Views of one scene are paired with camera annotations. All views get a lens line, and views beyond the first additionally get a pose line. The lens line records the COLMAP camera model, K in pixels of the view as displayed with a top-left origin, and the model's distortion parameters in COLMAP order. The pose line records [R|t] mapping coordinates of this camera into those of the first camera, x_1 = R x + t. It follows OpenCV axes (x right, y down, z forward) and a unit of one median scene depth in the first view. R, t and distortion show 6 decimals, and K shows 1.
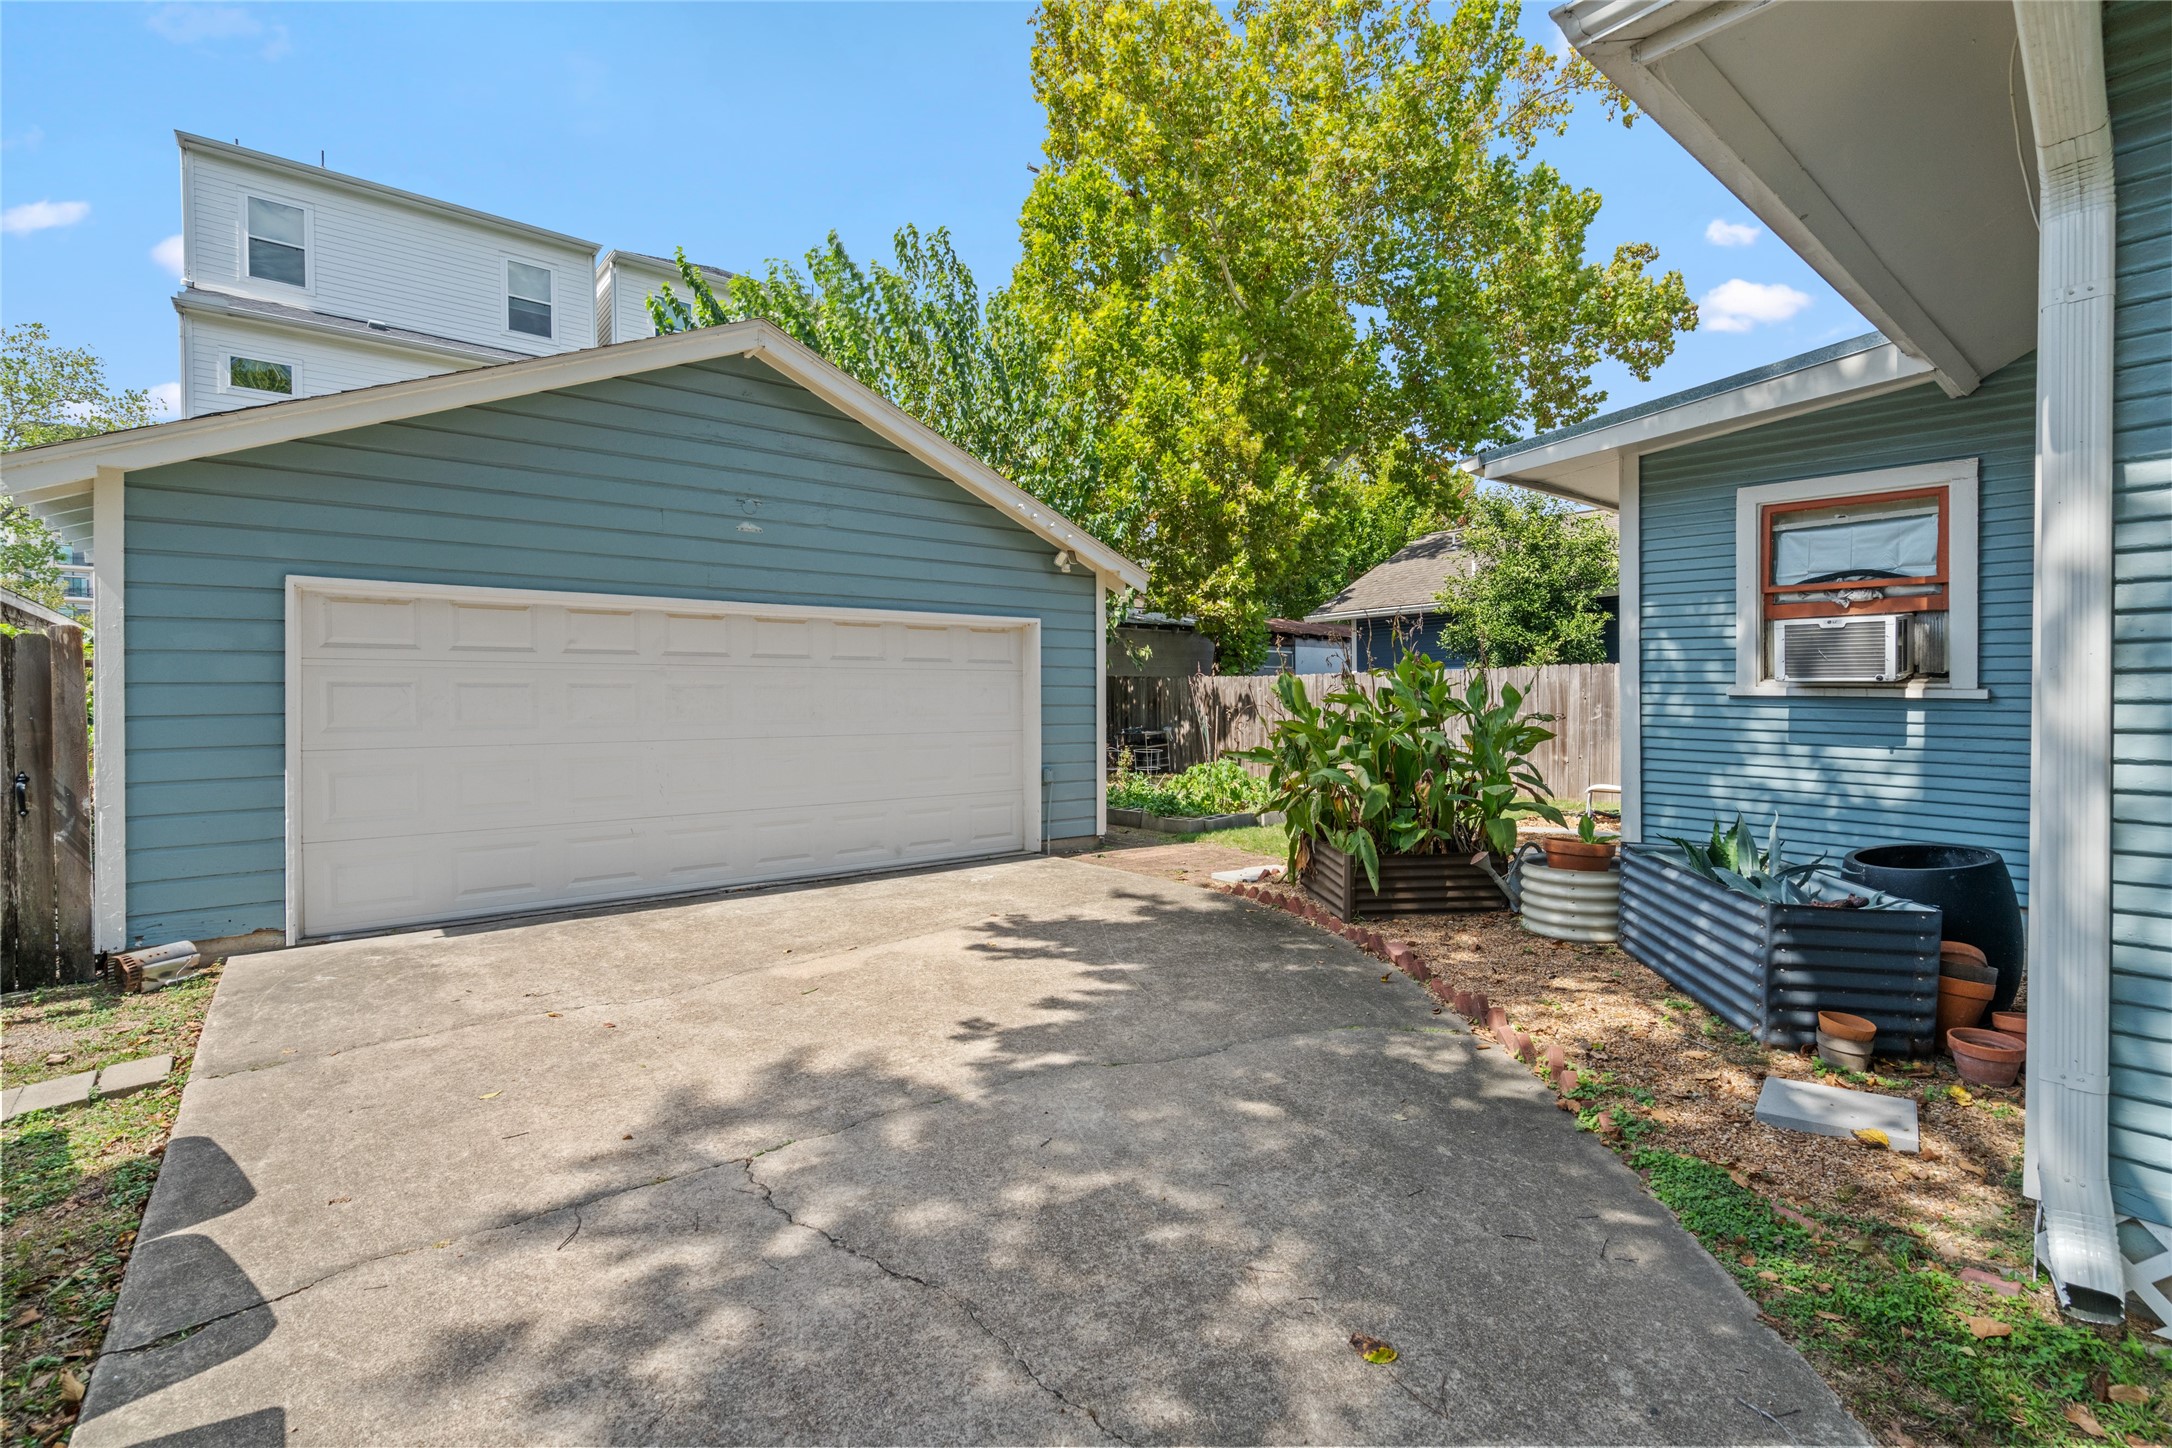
lens RADIAL K [[983.4, 0, 1089.4], [0, 983.4, 716.8], [0, 0, 1]] dist [-0.003001, 0.000579]
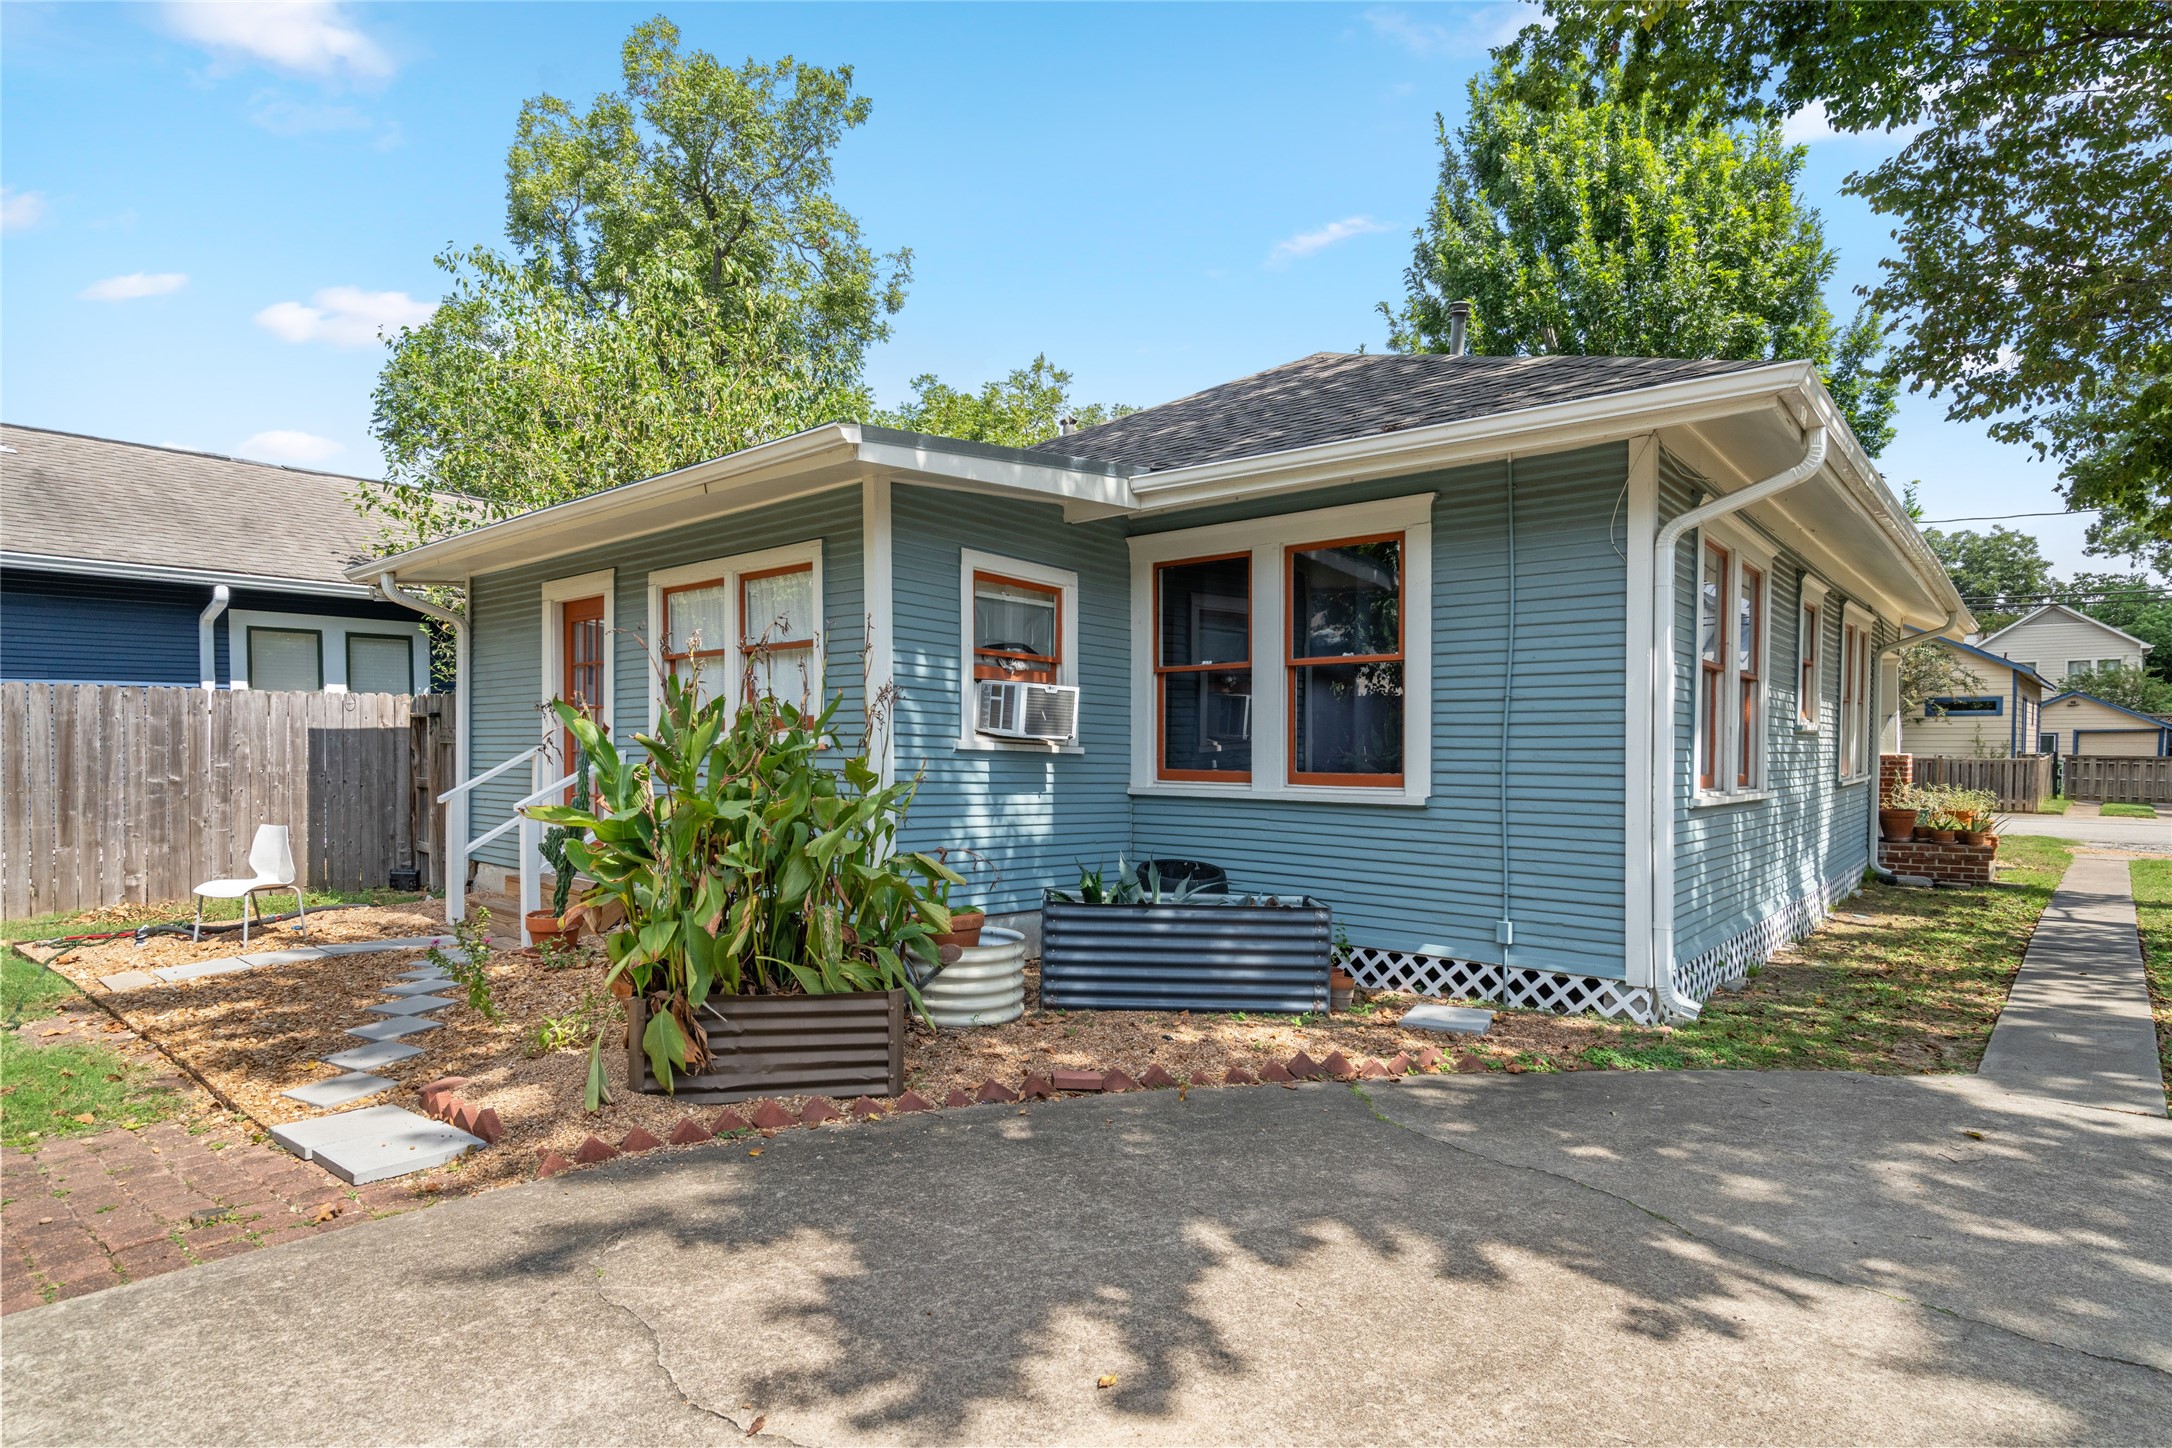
lens RADIAL K [[1131.2, 0, 1083.8], [0, 1131.2, 758.5], [0, 0, 1]] dist [0.000870, -0.000036]
pose [[-0.161037, 0.002248, 0.986946, -0.690266], [0.011032, 0.999939, -0.000477, -0.012781], [-0.986887, 0.010811, -0.161052, 1.399933]]
